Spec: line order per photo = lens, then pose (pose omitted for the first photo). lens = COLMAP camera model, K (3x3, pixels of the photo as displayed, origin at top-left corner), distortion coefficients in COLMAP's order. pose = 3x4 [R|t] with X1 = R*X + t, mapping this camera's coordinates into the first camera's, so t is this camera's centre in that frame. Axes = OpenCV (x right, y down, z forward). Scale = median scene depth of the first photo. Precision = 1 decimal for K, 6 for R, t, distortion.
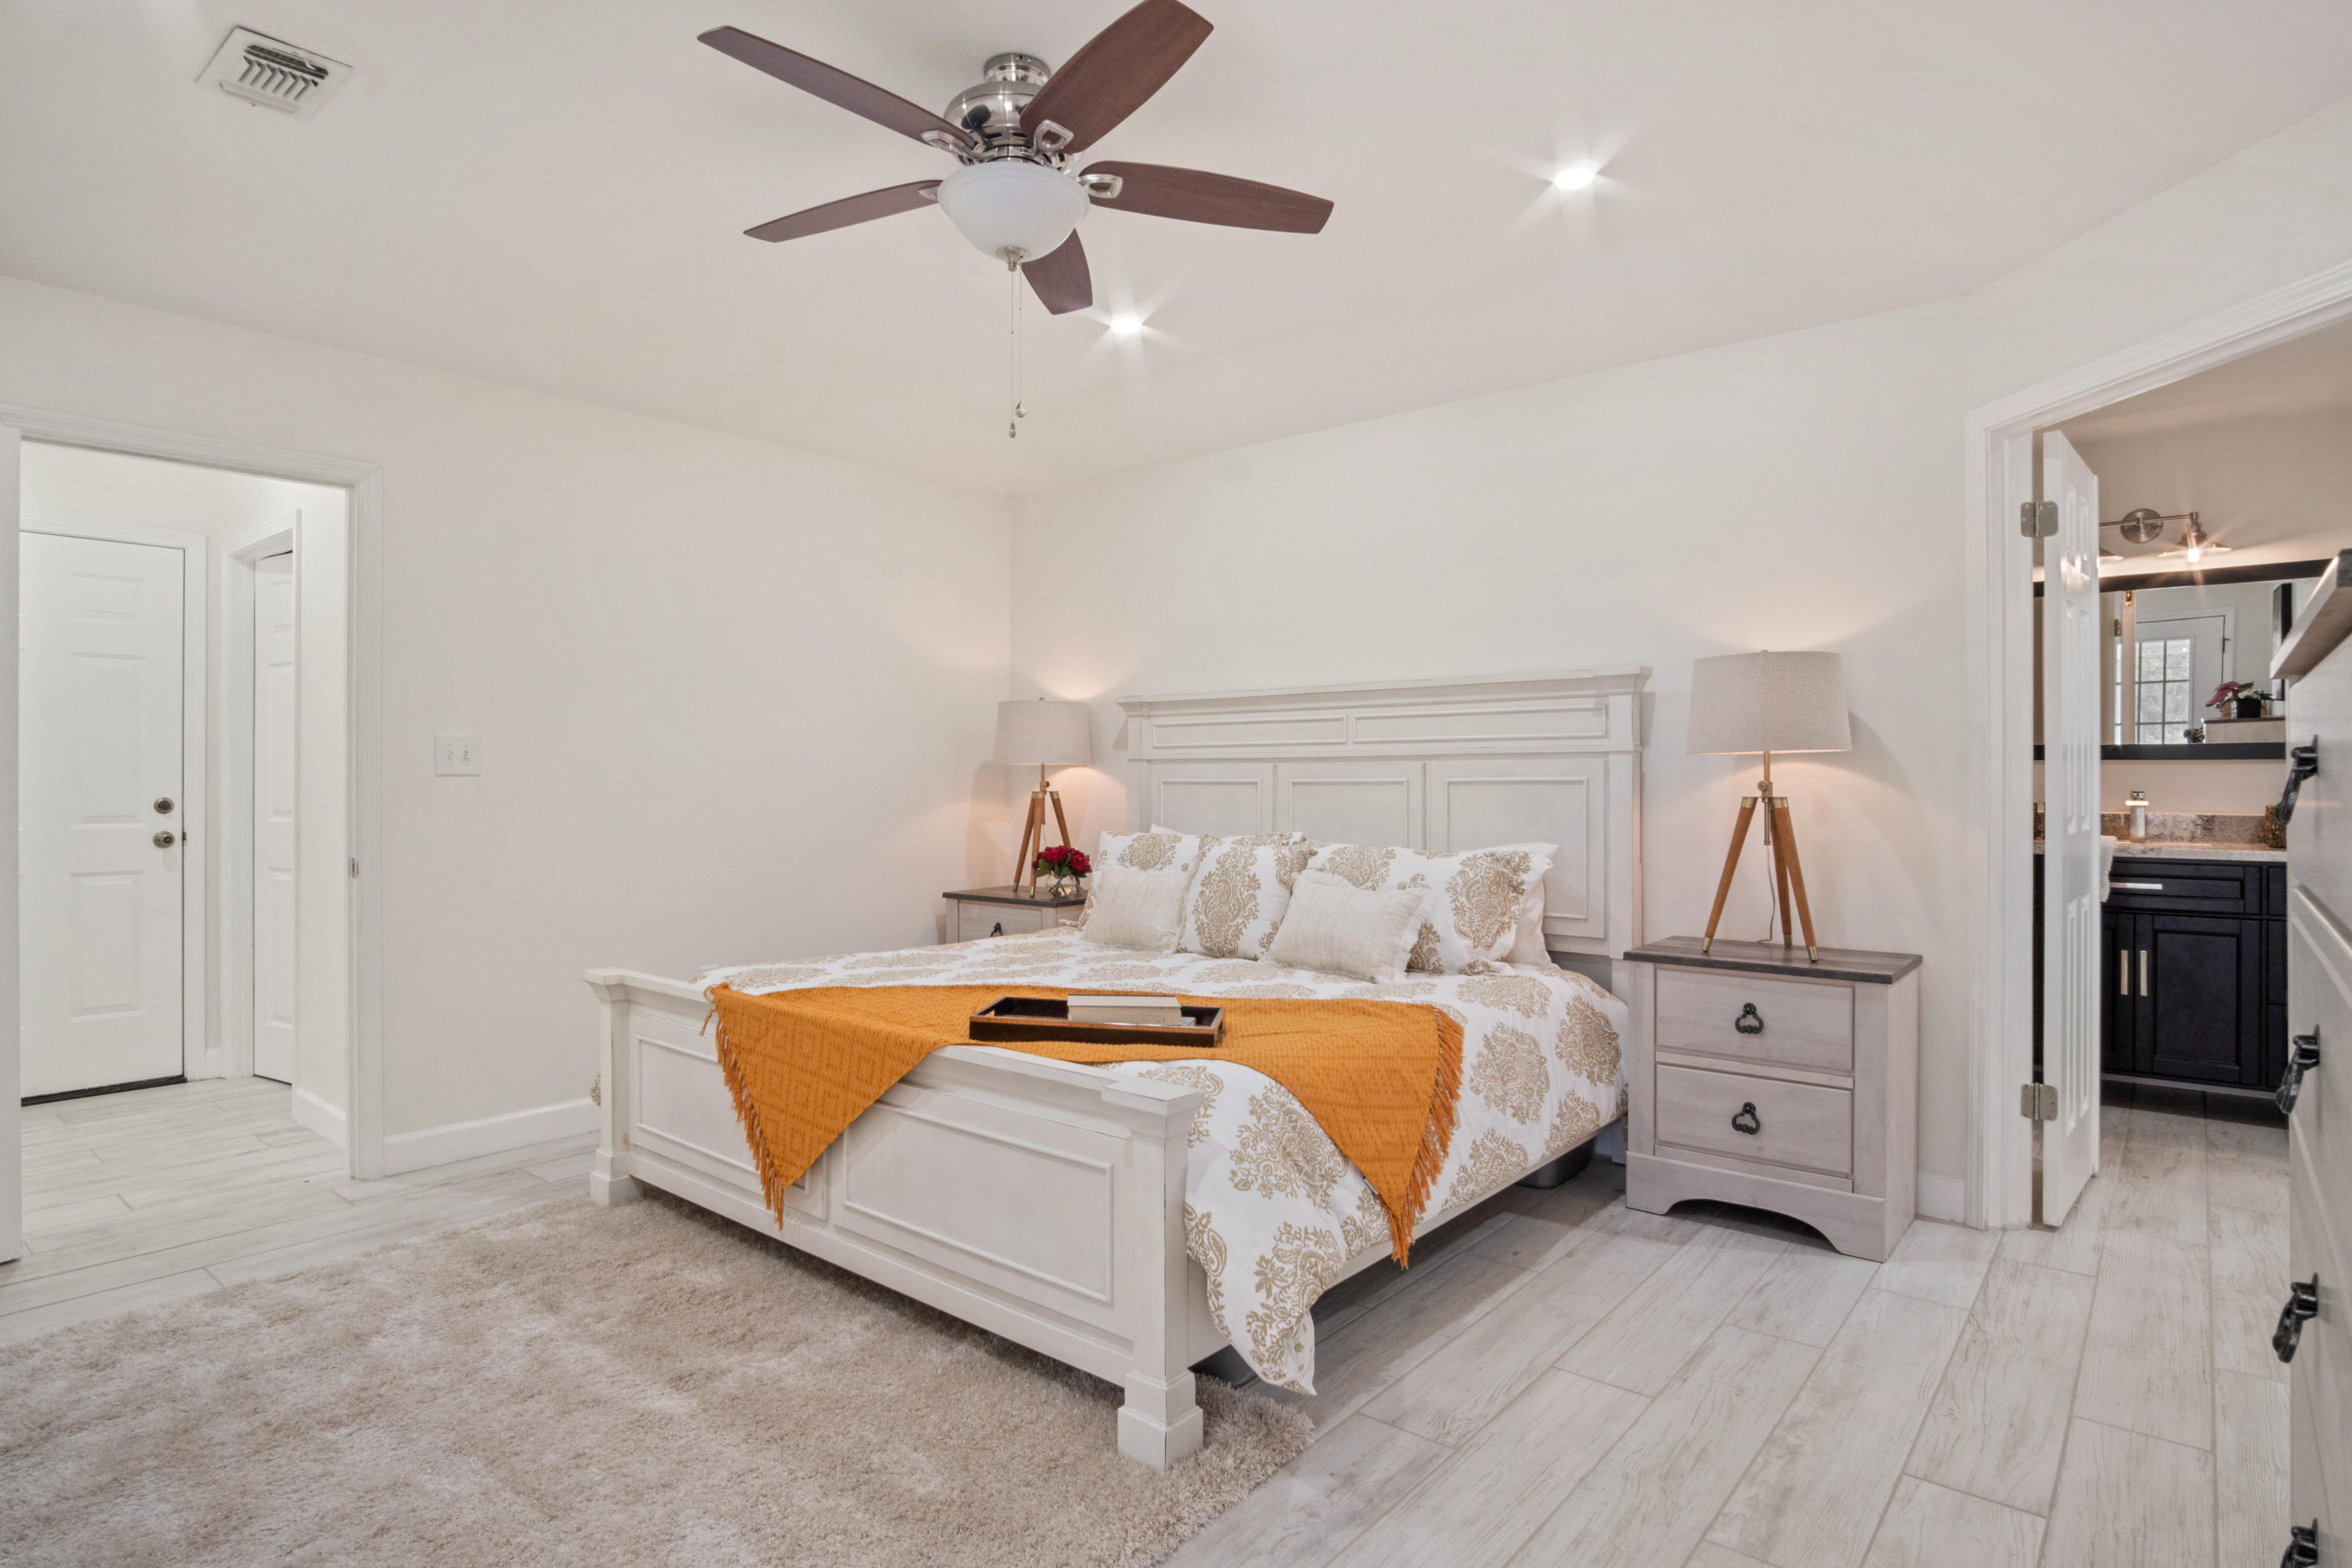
lens RADIAL K [[1266.3, 0, 1150.1], [0, 1266.3, 786.4], [0, 0, 1]] dist [-0.029725, 0.001647]
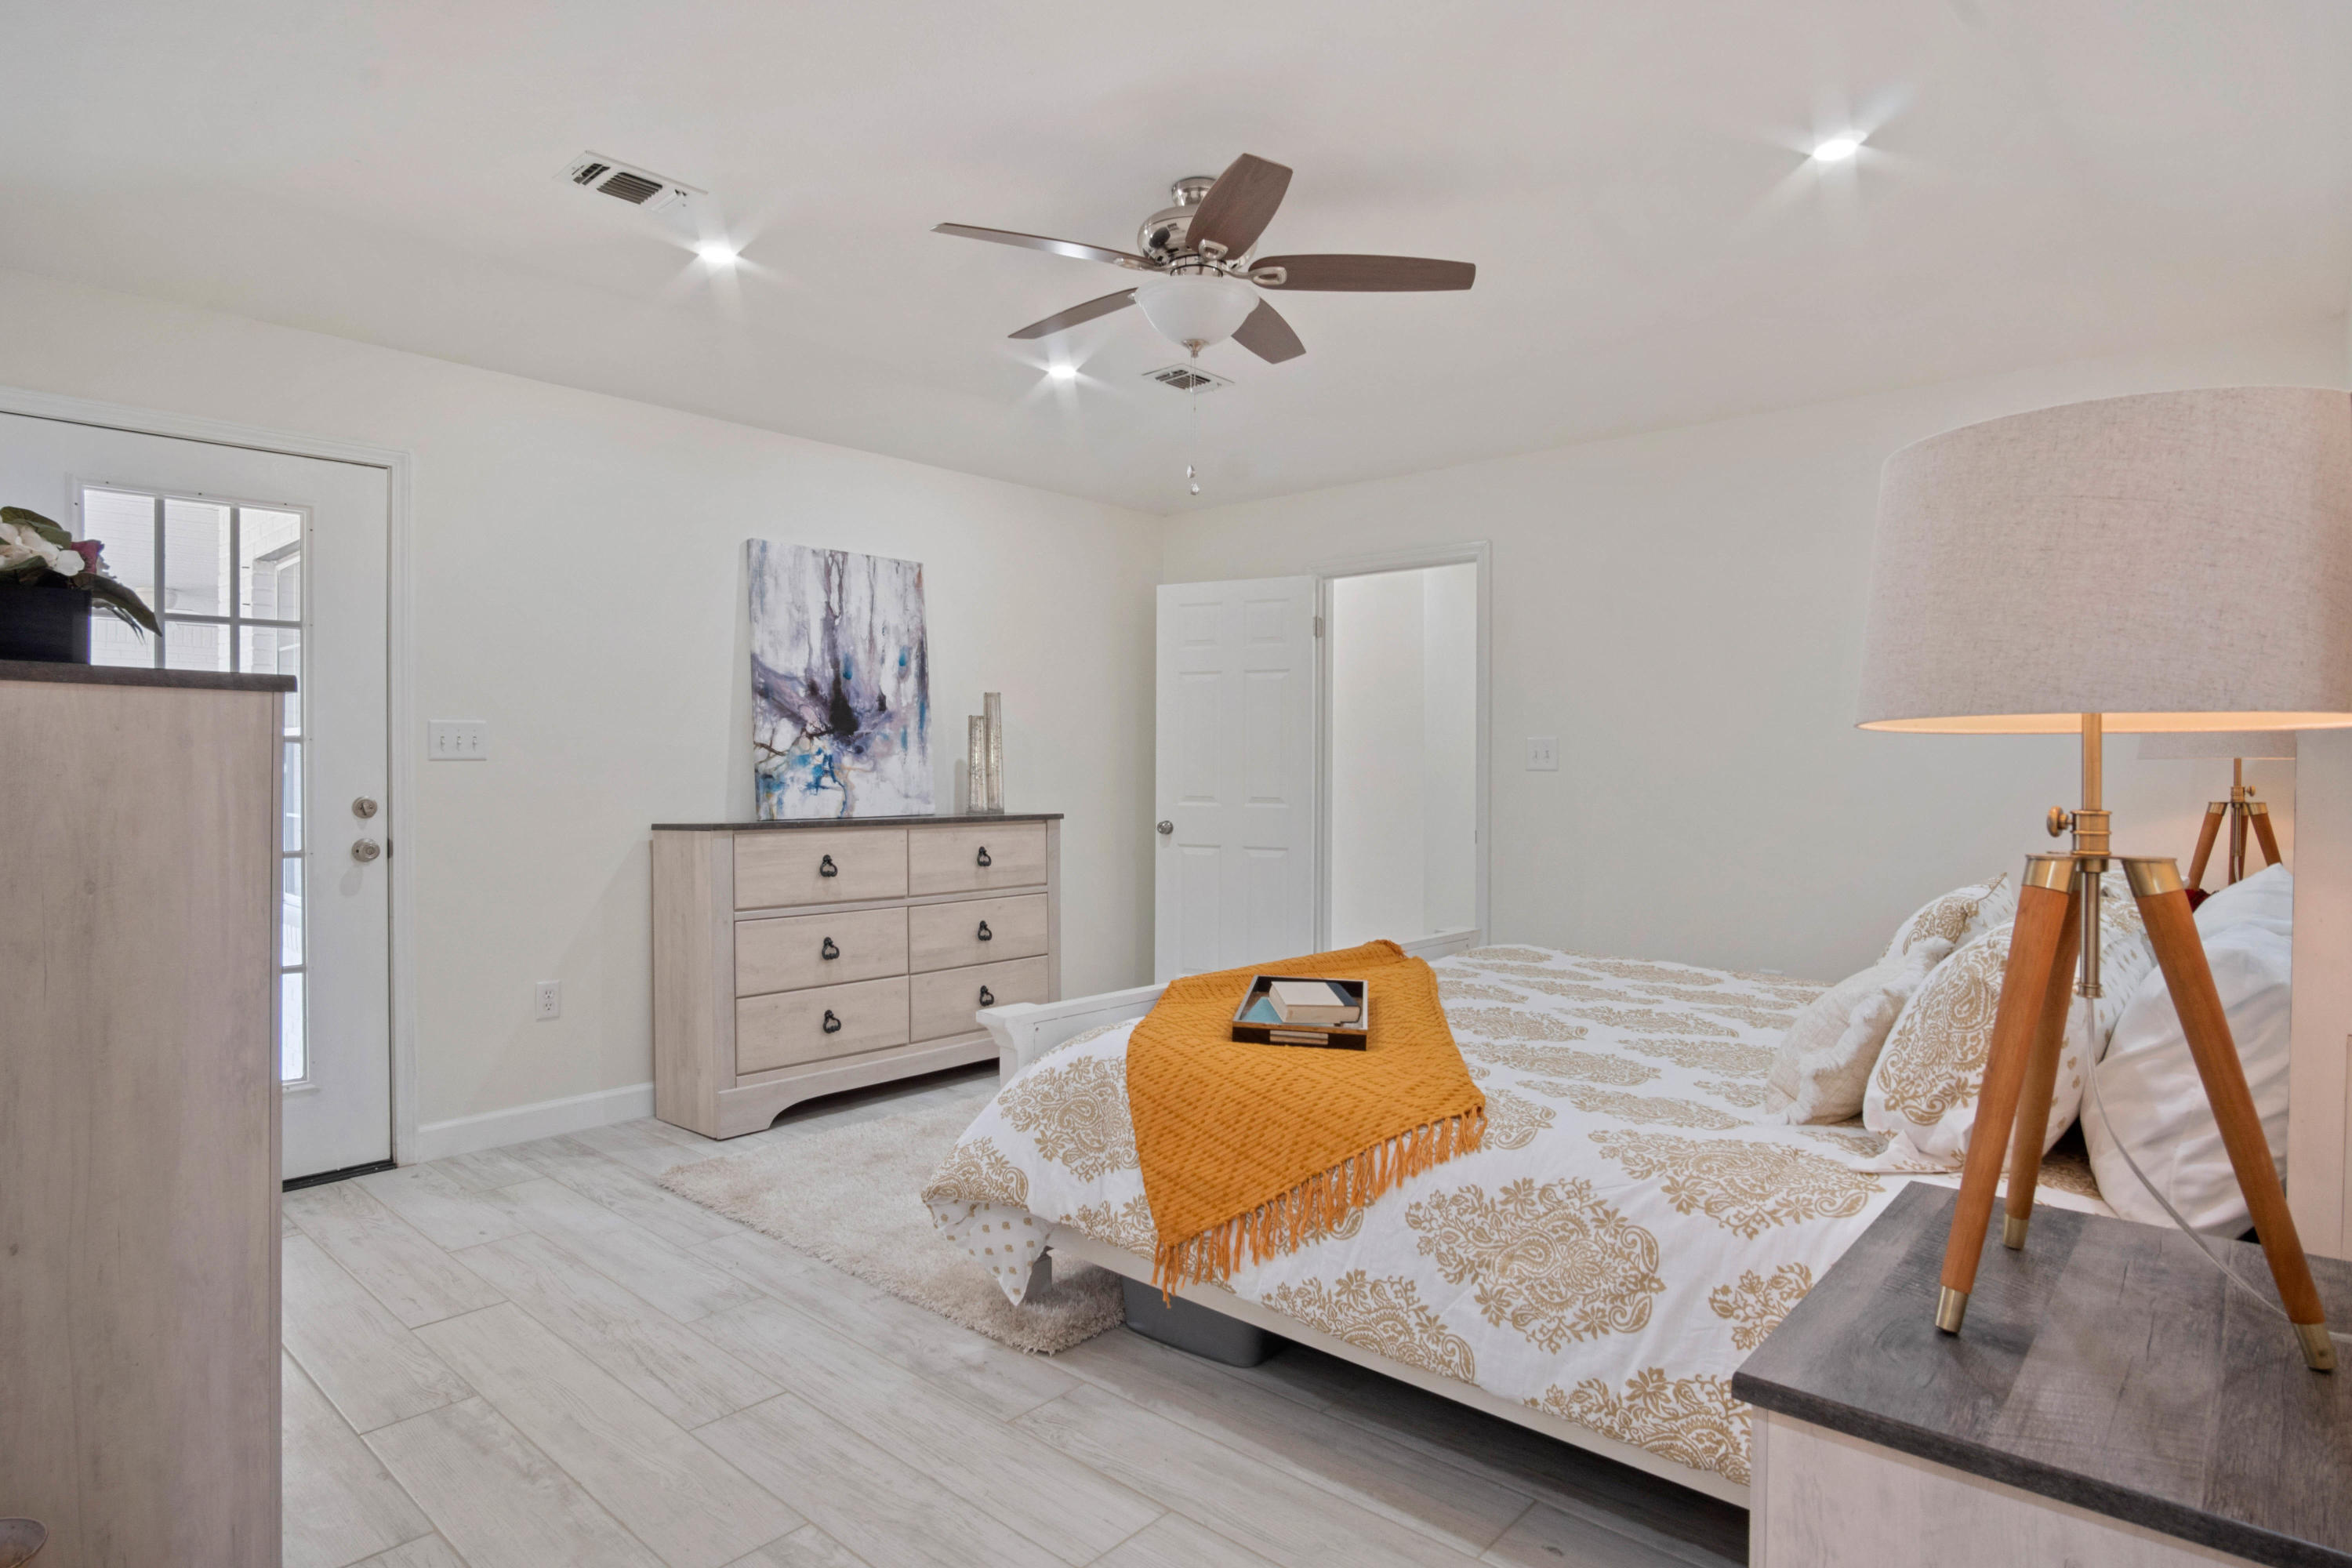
lens RADIAL K [[1266.3, 0, 1150.1], [0, 1266.3, 786.4], [0, 0, 1]] dist [-0.029725, 0.001647]
pose [[-0.038892, 0.017843, -0.999084, 0.941754], [-0.012179, 0.999758, 0.018329, -0.014282], [0.999169, 0.012881, -0.038665, 0.853305]]
